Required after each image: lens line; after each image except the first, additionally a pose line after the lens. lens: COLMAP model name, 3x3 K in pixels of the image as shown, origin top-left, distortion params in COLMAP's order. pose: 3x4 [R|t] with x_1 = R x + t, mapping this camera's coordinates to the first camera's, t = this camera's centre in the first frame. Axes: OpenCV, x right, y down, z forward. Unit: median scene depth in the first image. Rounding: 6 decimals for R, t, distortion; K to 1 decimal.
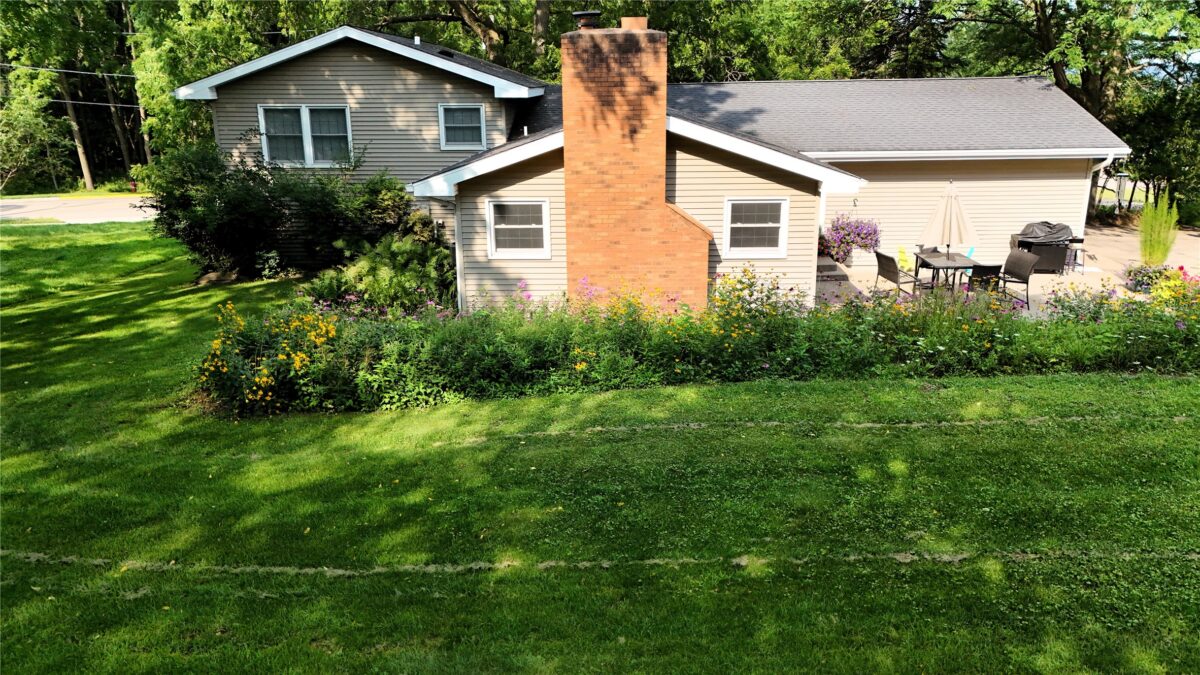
lens RADIAL K [[875.8, 0, 600.0], [0, 875.8, 337.5], [0, 0, 1]] dist [0.080686, -0.087880]
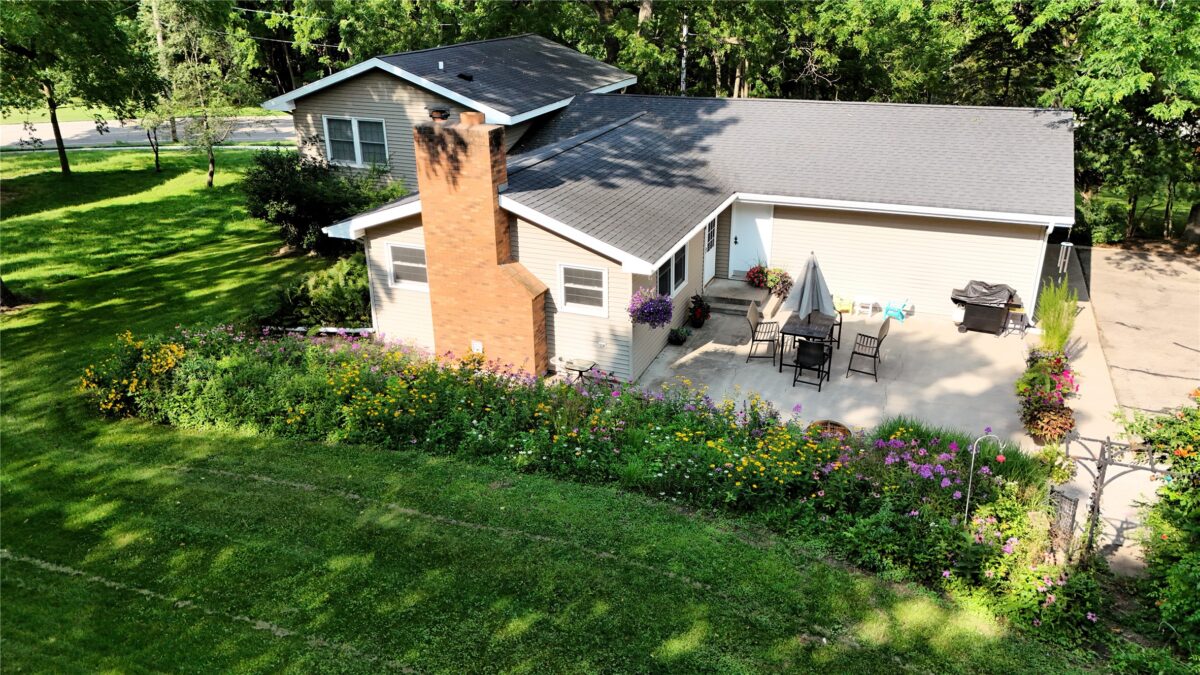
lens RADIAL K [[875.8, 0, 600.0], [0, 875.8, 337.5], [0, 0, 1]] dist [0.080686, -0.087880]
pose [[0.937250, 0.133875, -0.321931, 0.582136], [-0.093411, 0.986006, 0.138080, -0.225143], [0.335911, -0.099343, 0.936640, -0.086525]]
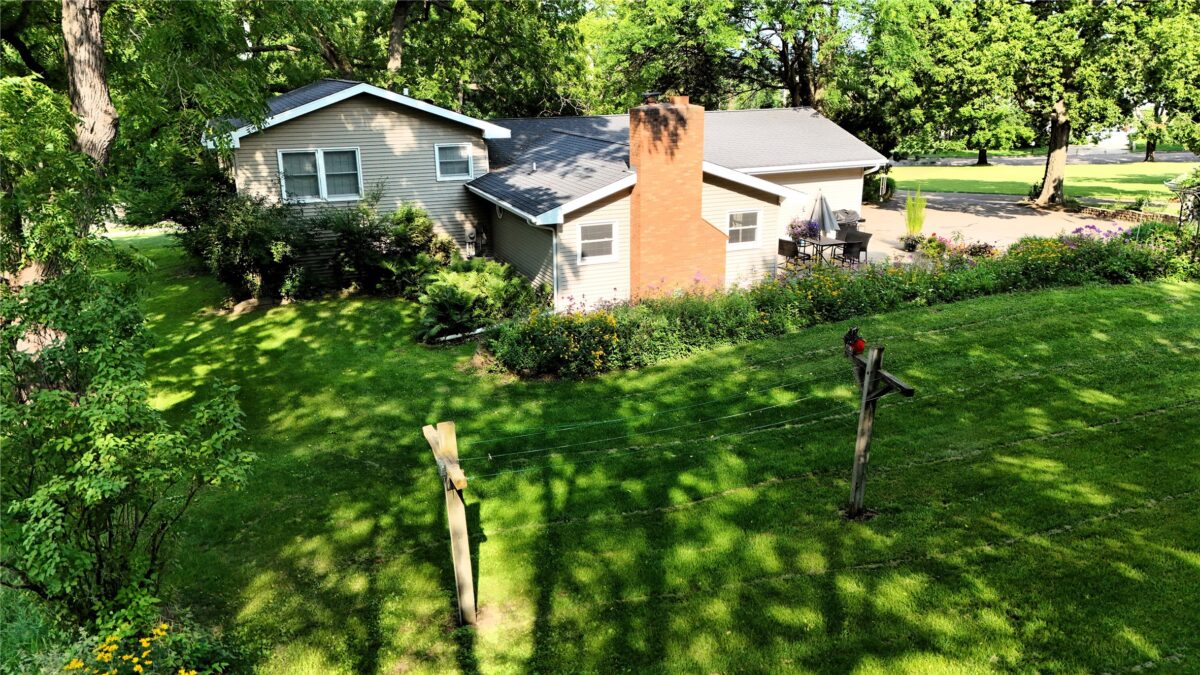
lens RADIAL K [[881.4, 0, 597.5], [0, 881.4, 329.2], [0, 0, 1]] dist [0.090970, -0.091630]
pose [[0.914186, -0.115293, 0.388551, -0.668110], [0.111710, 0.993229, 0.031883, -0.030881], [-0.389596, 0.014258, 0.920875, -0.305718]]
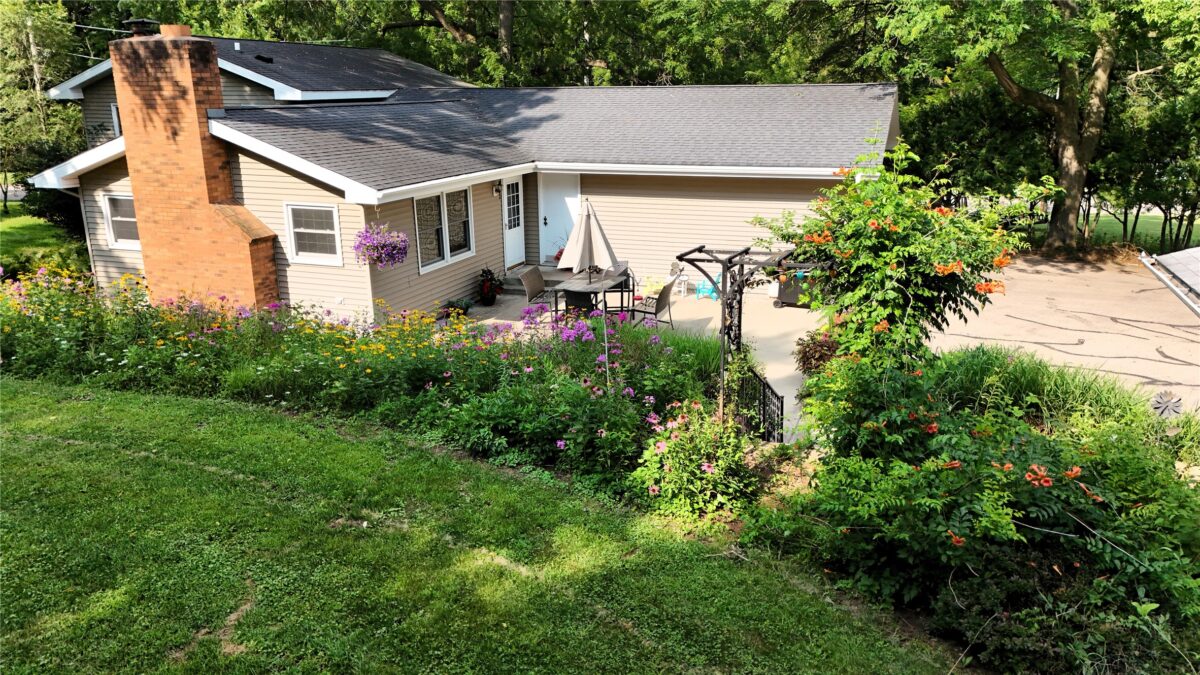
lens RADIAL K [[881.4, 0, 597.5], [0, 881.4, 329.2], [0, 0, 1]] dist [0.090970, -0.091630]
pose [[0.948605, 0.087184, -0.304217, 0.800732], [-0.090086, 0.995924, 0.004512, -0.050774], [0.303370, 0.023125, 0.952592, 0.139748]]
